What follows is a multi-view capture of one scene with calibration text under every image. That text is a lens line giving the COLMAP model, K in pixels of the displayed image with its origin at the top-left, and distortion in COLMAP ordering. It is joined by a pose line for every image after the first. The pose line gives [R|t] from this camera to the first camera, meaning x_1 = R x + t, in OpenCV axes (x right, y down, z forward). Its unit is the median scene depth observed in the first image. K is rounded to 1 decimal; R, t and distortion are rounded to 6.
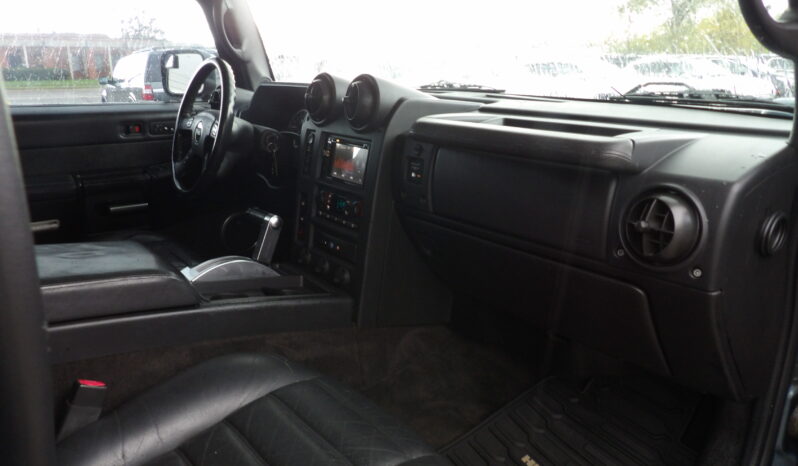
lens RADIAL K [[573.4, 0, 399.7], [0, 573.4, 231.8], [0, 0, 1]] dist [-0.029996, 0.040018]
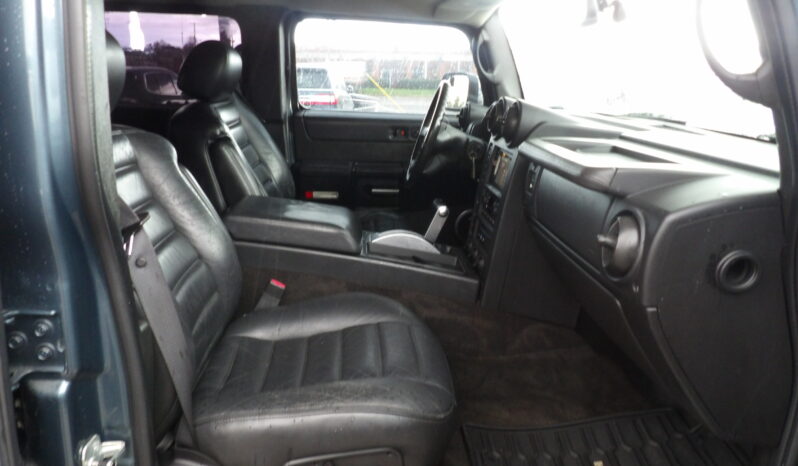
lens RADIAL K [[573.4, 0, 398.0], [0, 573.4, 233.3], [0, 0, 1]] dist [-0.029996, 0.040018]
pose [[0.818263, 0.168219, -0.549680, 0.414093], [-0.180187, 0.983091, 0.032627, 0.007480], [0.545874, 0.072348, 0.834738, -0.122578]]
